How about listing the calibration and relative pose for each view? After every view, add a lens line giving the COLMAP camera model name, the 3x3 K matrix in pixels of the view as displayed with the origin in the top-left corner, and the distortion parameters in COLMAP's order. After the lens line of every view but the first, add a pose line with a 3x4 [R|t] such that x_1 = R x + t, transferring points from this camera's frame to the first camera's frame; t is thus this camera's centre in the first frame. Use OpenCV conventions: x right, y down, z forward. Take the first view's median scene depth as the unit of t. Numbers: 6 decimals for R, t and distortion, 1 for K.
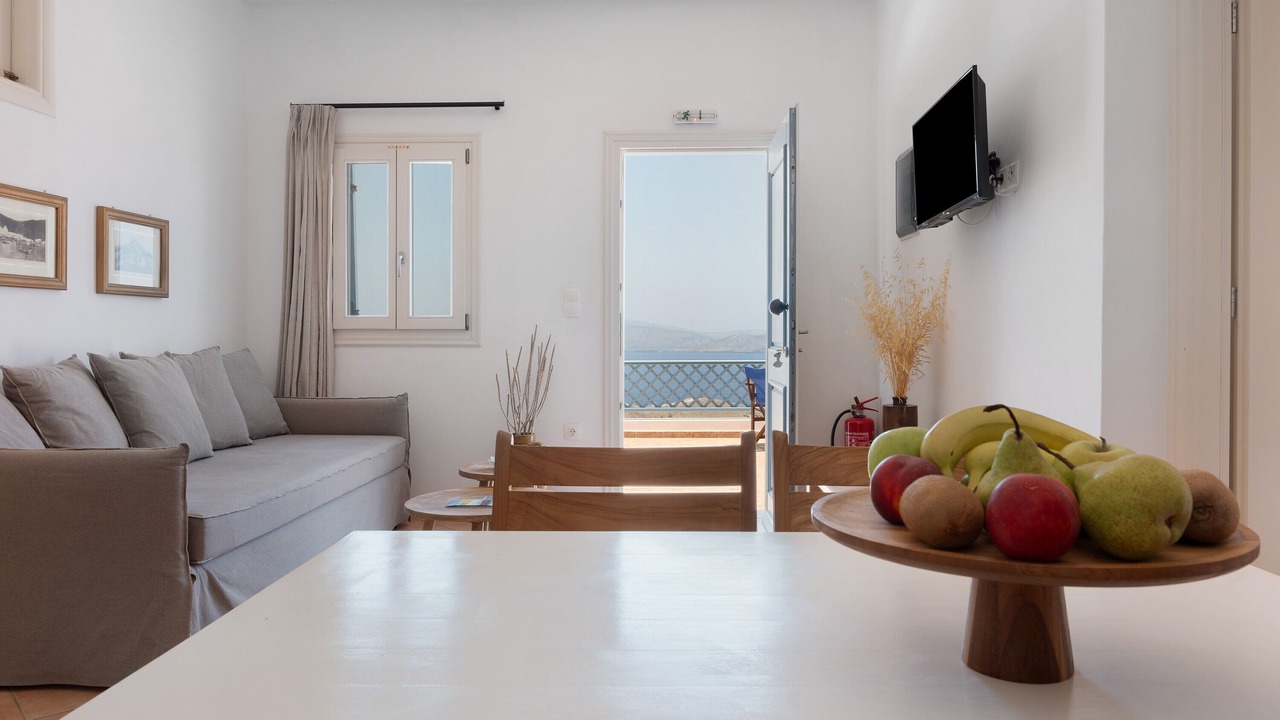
lens RADIAL K [[857.5, 0, 642.9], [0, 857.5, 342.4], [0, 0, 1]] dist [0.001990, -0.004277]
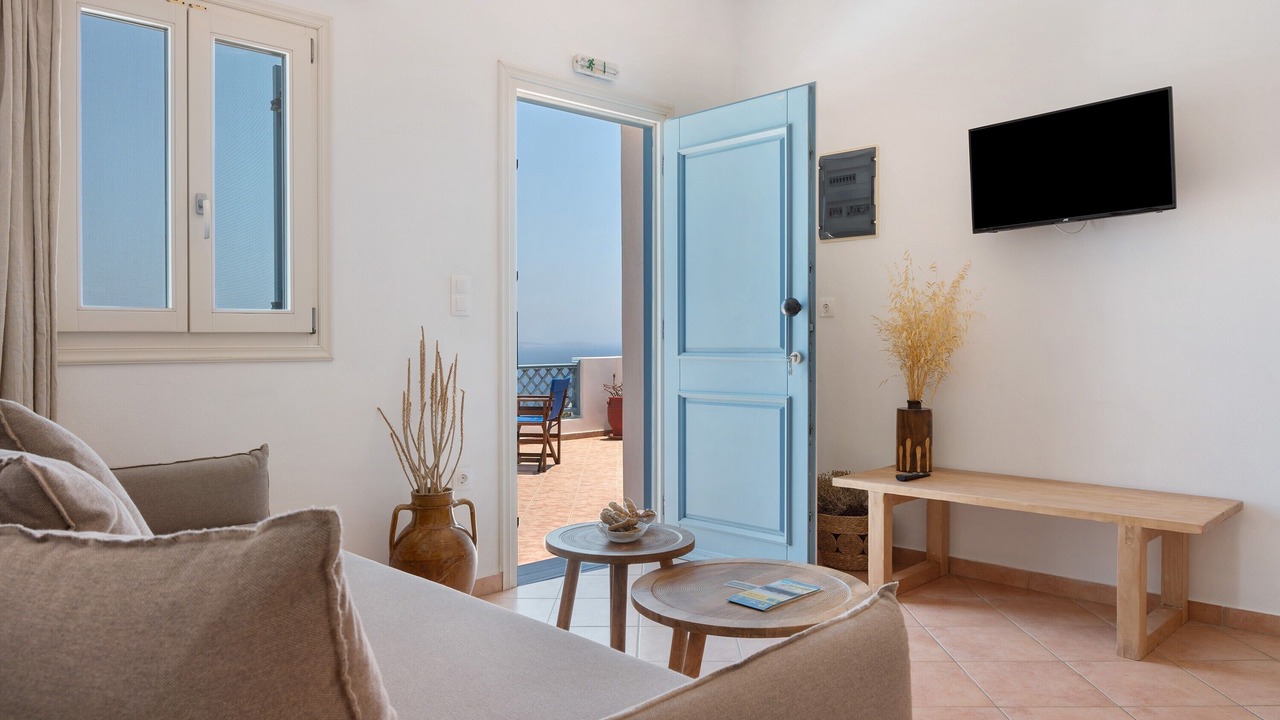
lens RADIAL K [[857.5, 0, 642.9], [0, 857.5, 342.4], [0, 0, 1]] dist [0.001990, -0.004277]
pose [[0.701187, -0.006981, 0.712943, -0.481013], [0.013089, 0.999910, -0.003083, -0.003273], [-0.712857, 0.011493, 0.701215, 0.406119]]
